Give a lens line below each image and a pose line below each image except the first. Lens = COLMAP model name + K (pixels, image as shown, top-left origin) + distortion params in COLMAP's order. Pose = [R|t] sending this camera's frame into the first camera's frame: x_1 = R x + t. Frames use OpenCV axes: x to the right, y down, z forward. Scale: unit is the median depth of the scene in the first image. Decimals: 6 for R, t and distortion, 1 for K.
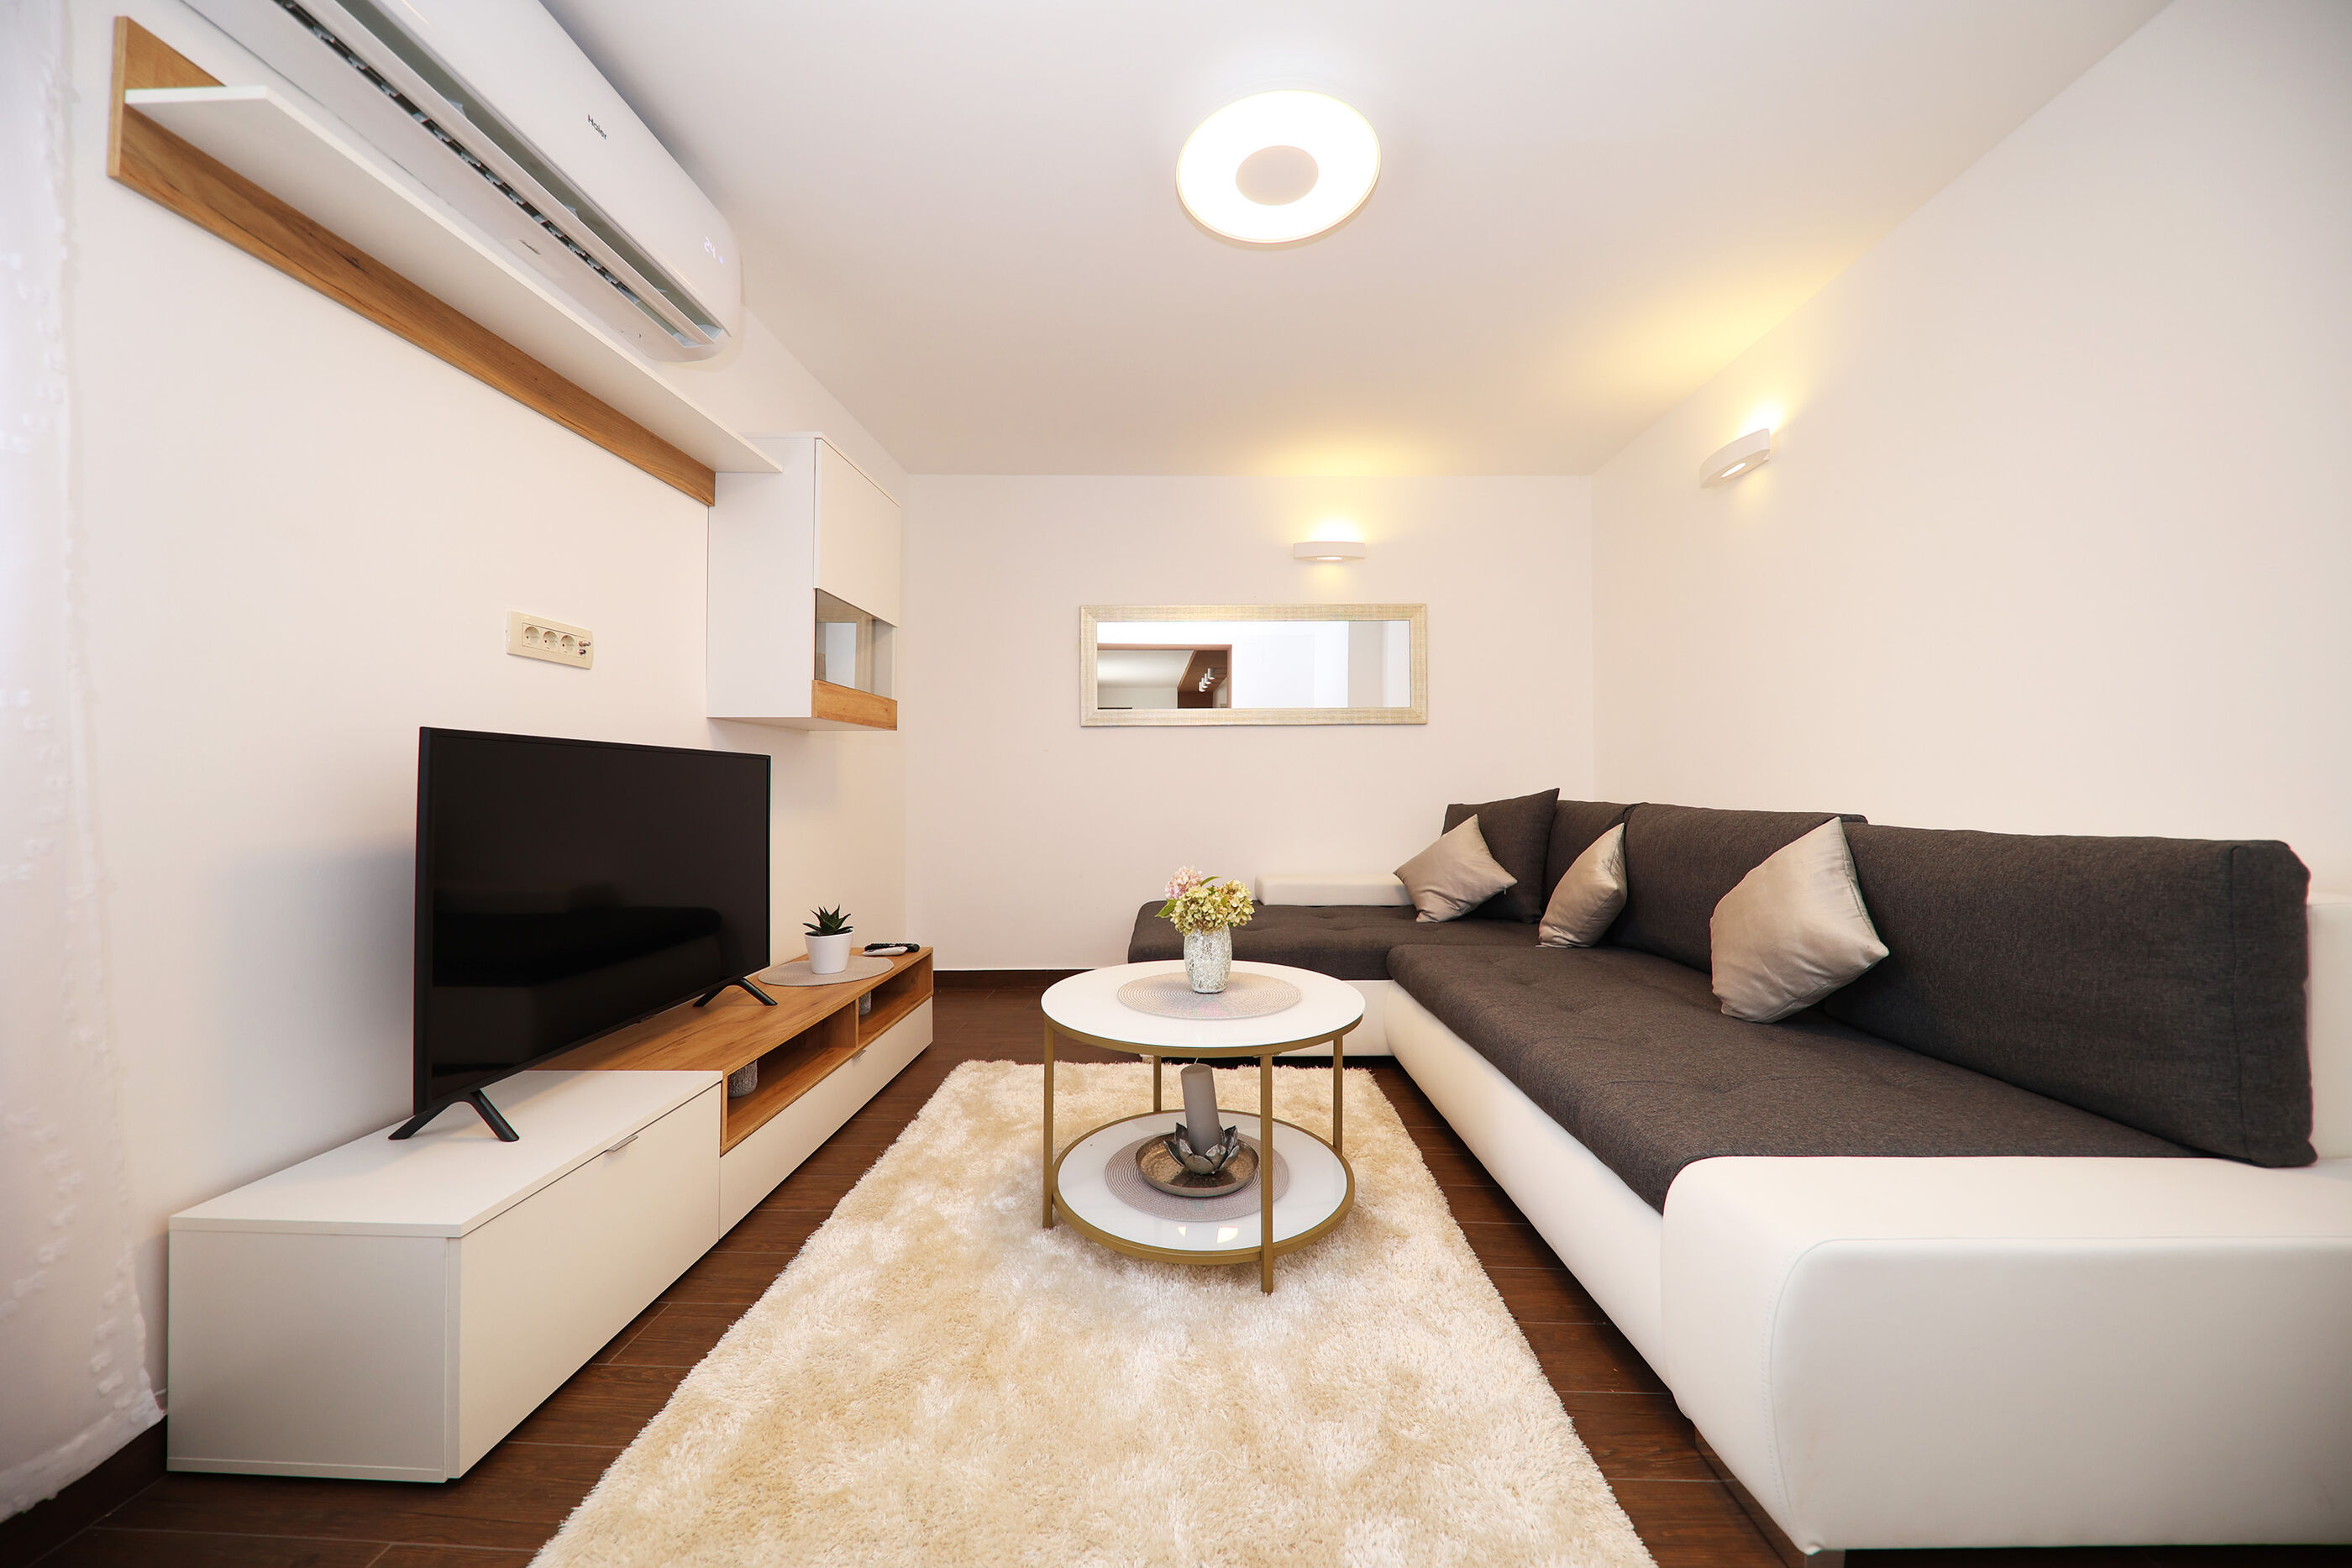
lens RADIAL K [[833.7, 0, 1171.2], [0, 833.7, 775.5], [0, 0, 1]] dist [0.009250, -0.004599]
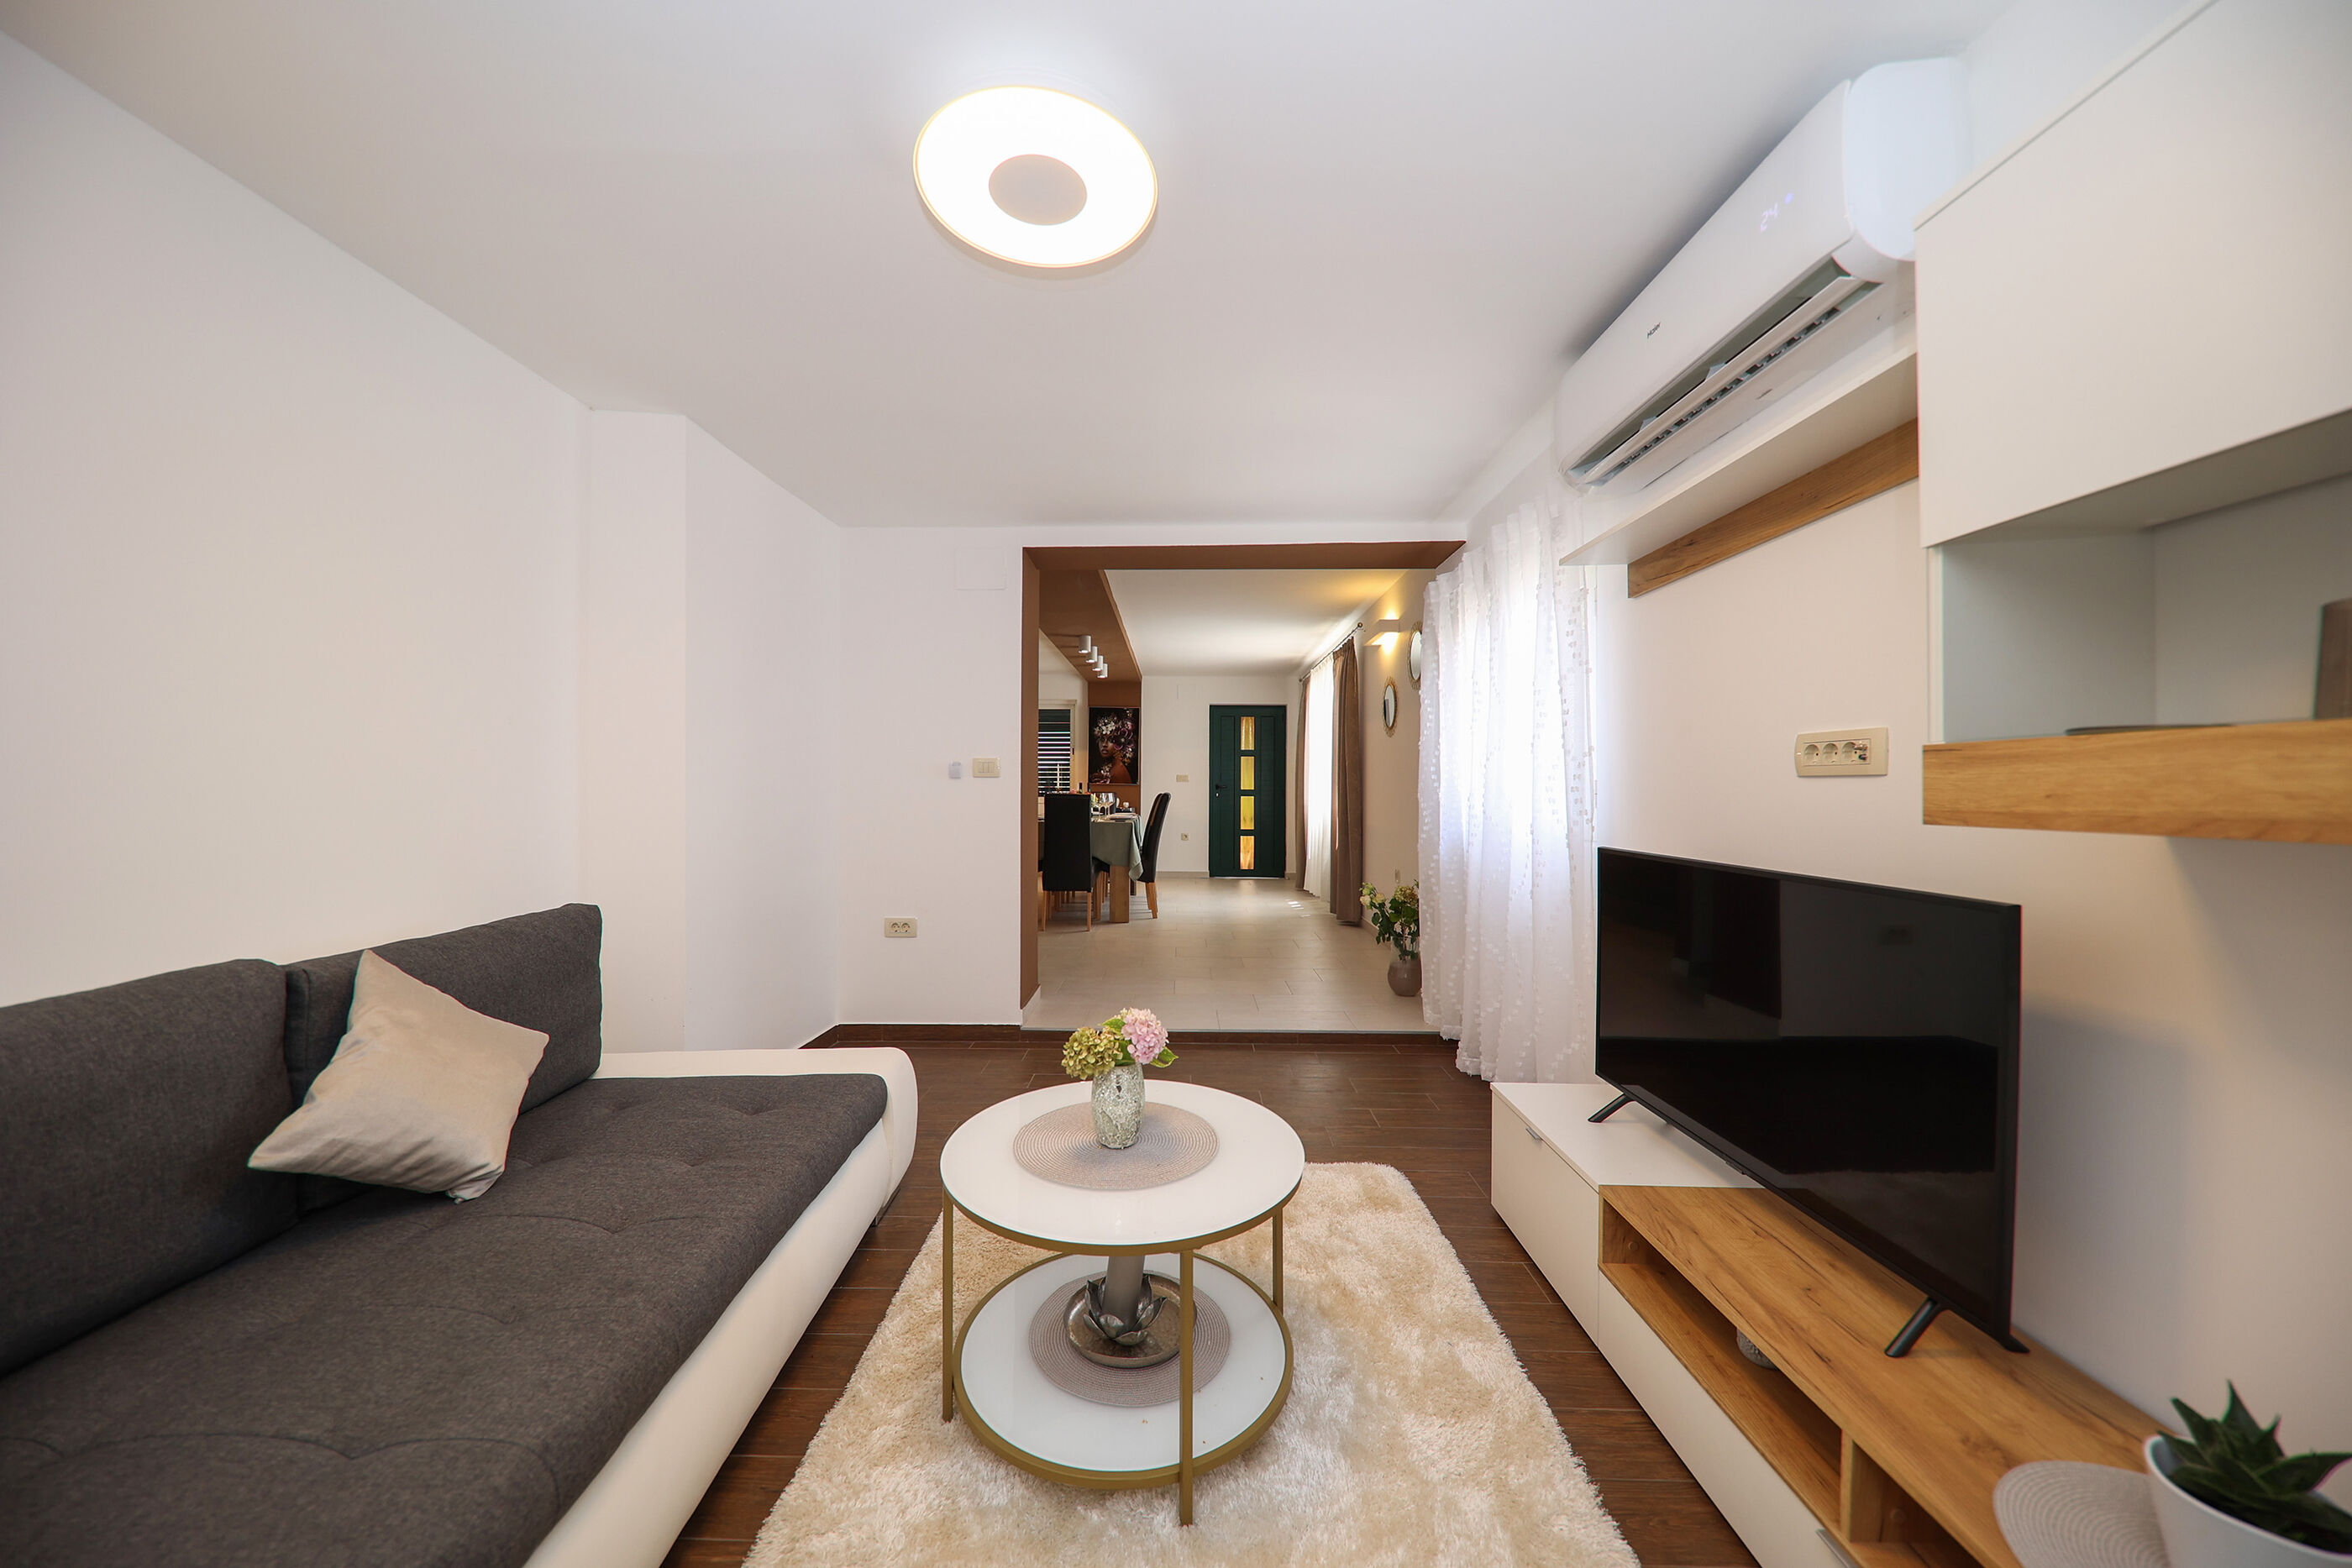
lens RADIAL K [[833.7, 0, 1171.2], [0, 833.7, 775.5], [0, 0, 1]] dist [0.009250, -0.004599]
pose [[-0.999365, -0.006148, -0.035098, 0.020523], [-0.005278, 0.999678, -0.024827, -0.113086], [0.035239, -0.024626, -0.999075, 1.956011]]
